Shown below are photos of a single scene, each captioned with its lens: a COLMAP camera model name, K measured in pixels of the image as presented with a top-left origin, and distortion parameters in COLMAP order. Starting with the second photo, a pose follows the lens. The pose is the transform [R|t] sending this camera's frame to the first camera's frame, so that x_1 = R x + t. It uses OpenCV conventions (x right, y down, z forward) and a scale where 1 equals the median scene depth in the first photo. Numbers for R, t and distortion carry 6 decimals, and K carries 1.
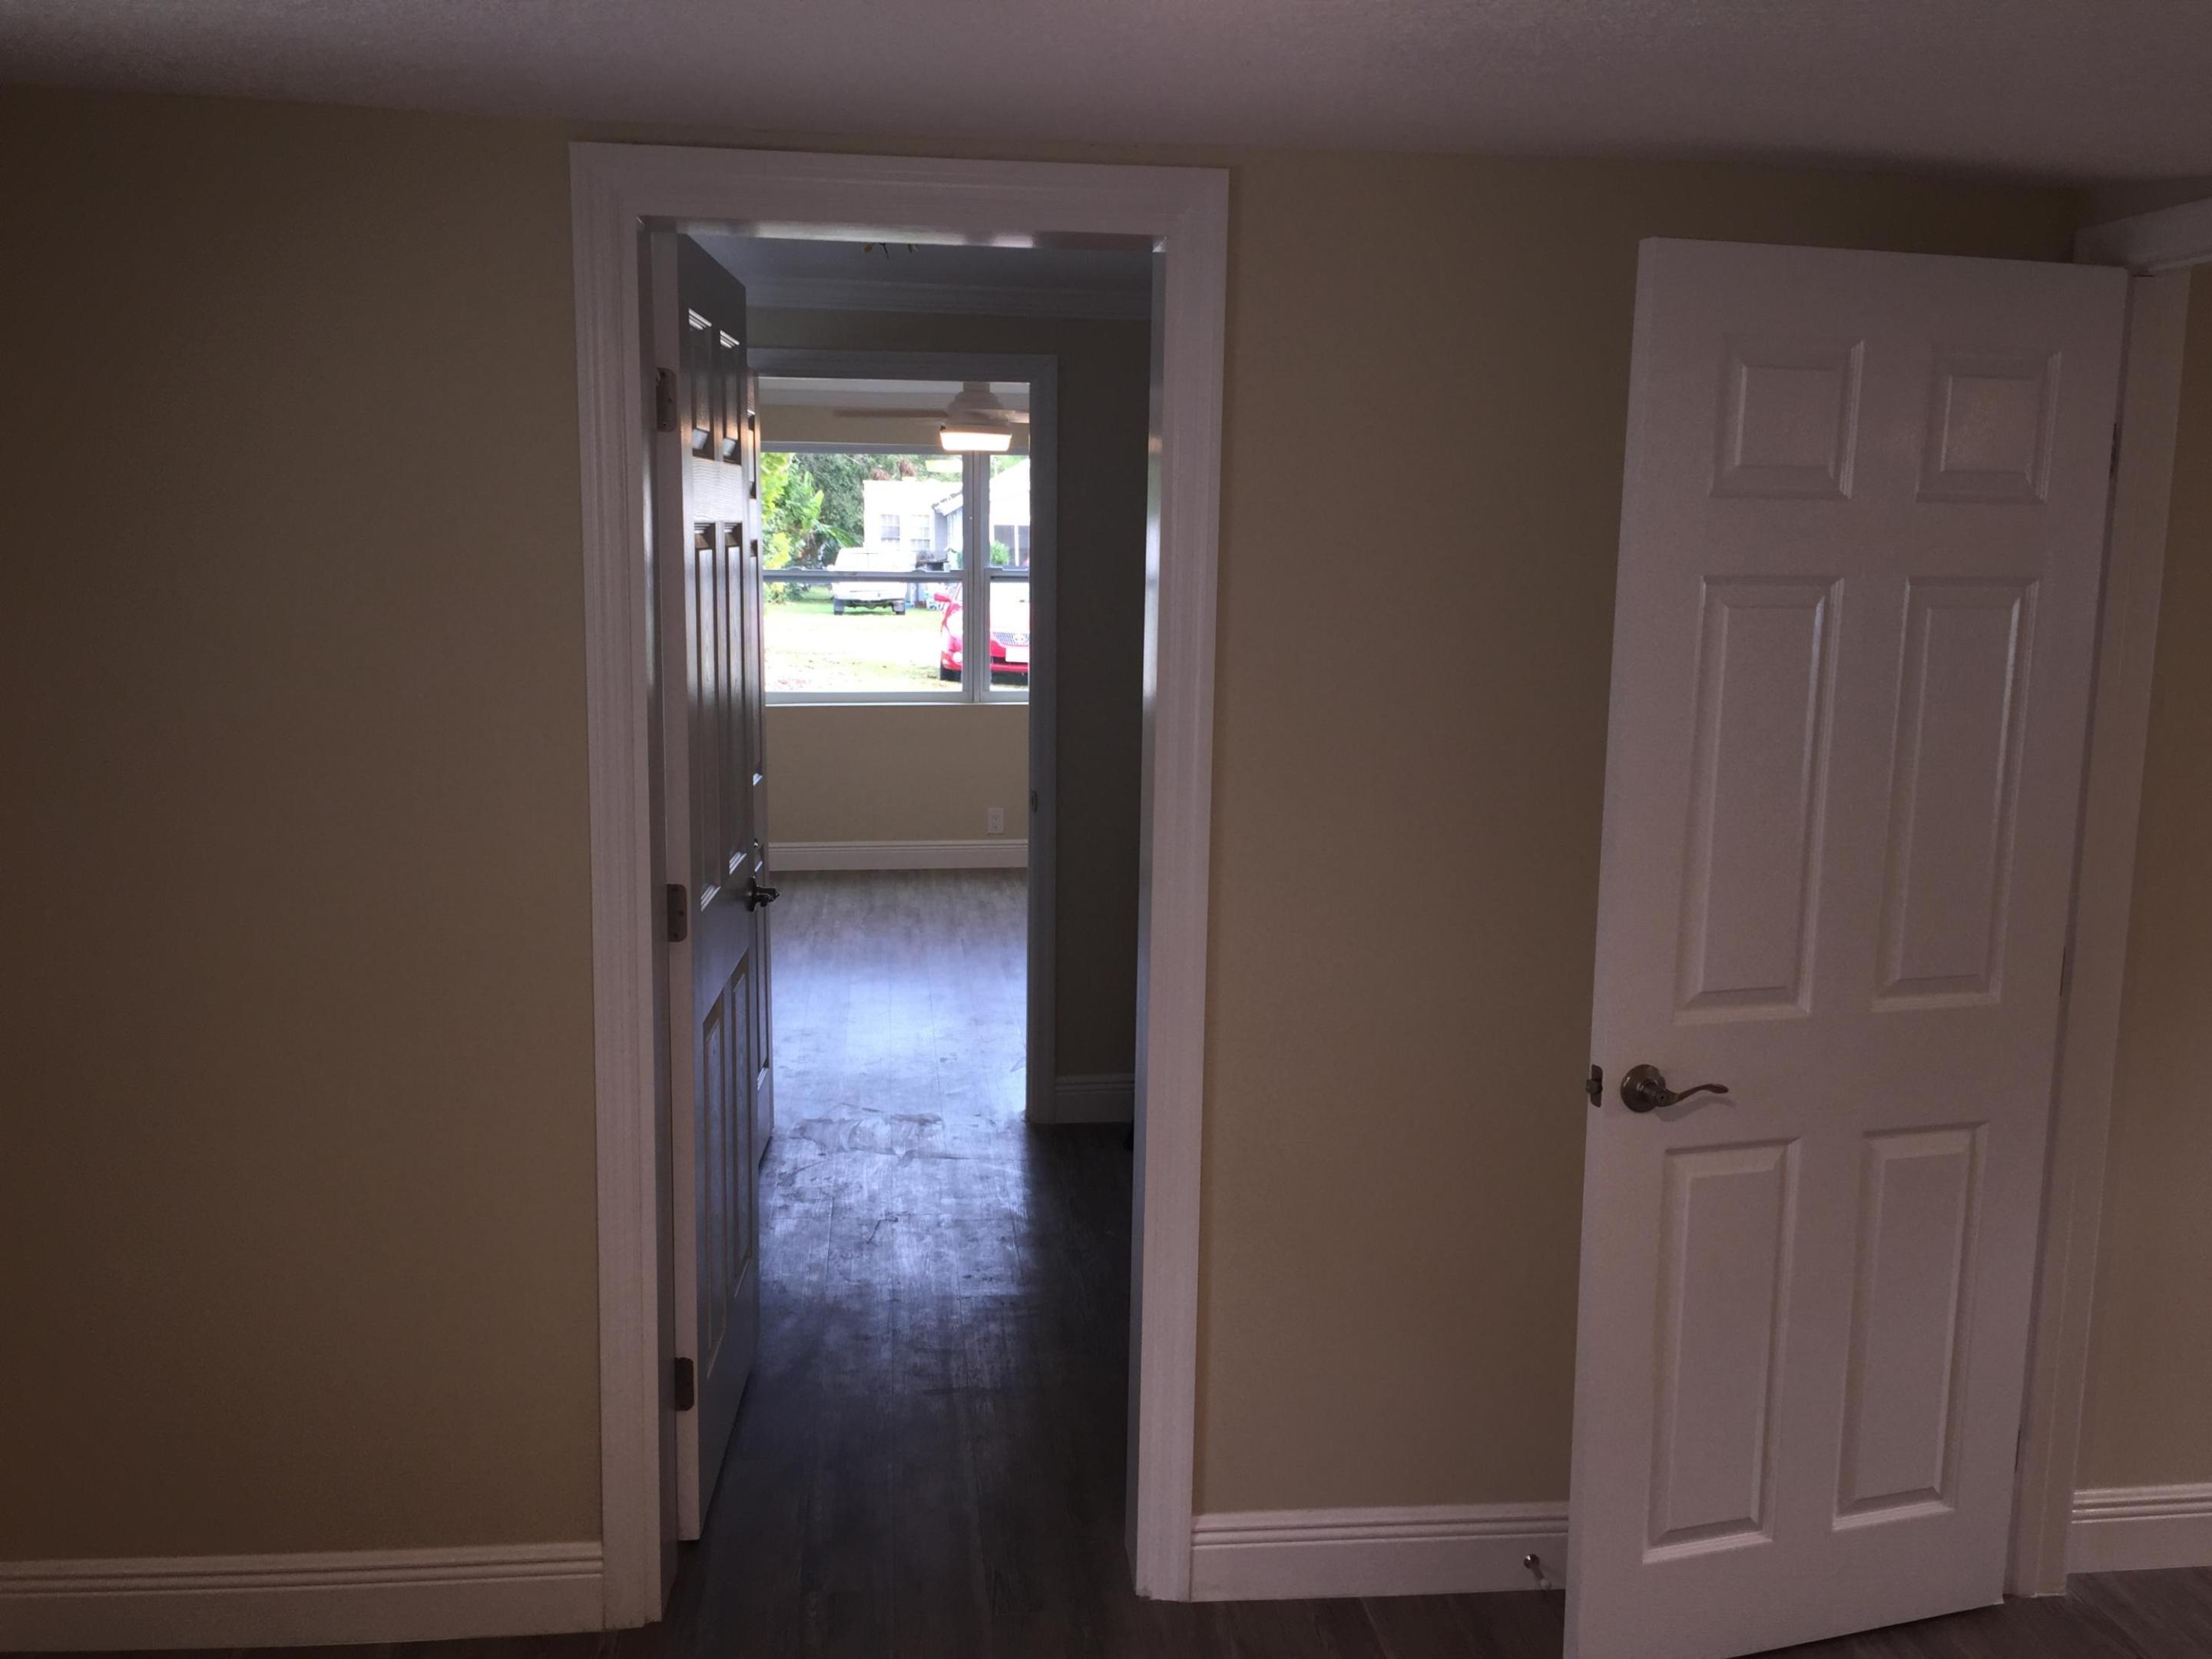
lens RADIAL K [[1876.8, 0, 1070.2], [0, 1876.8, 827.6], [0, 0, 1]] dist [-0.007841, -0.082853]
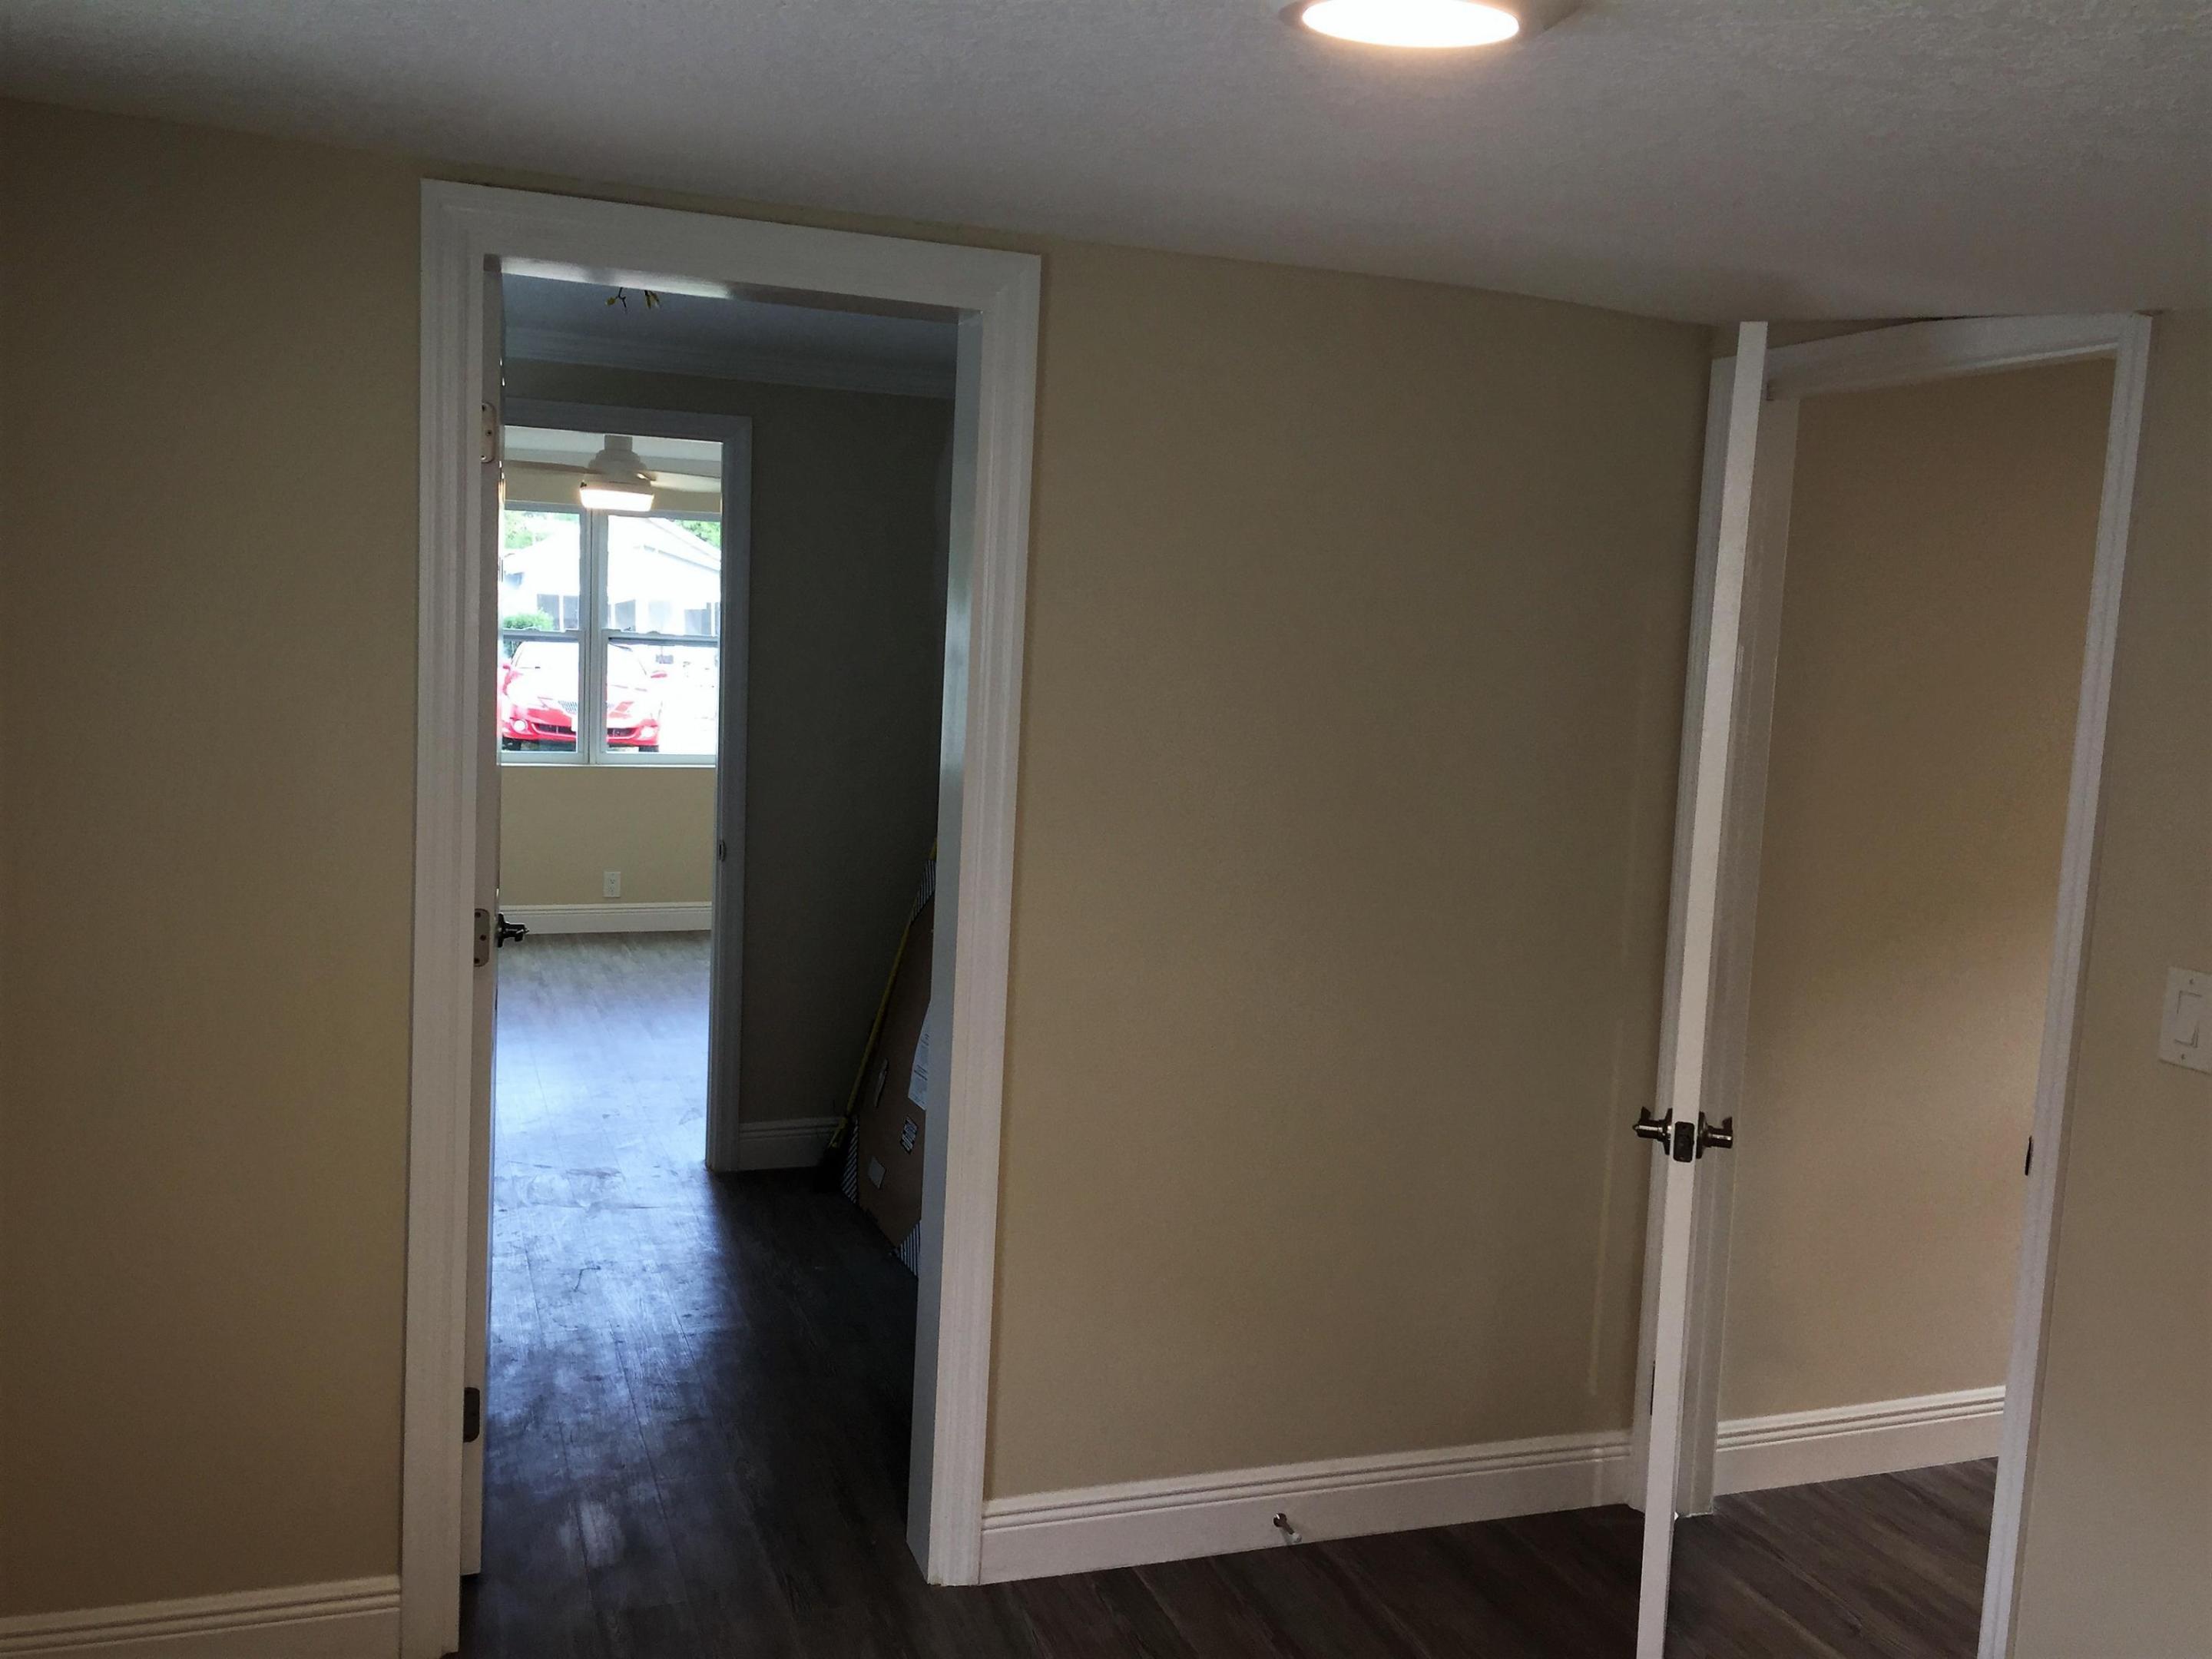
lens RADIAL K [[1875.7, 0, 1106.0], [0, 1875.7, 829.5], [0, 0, 1]] dist [0.006091, -0.177170]
pose [[0.965106, 0.004757, 0.261816, -0.094619], [0.006257, 0.999131, -0.041218, 0.019463], [-0.261784, 0.041418, 0.964237, -0.038018]]
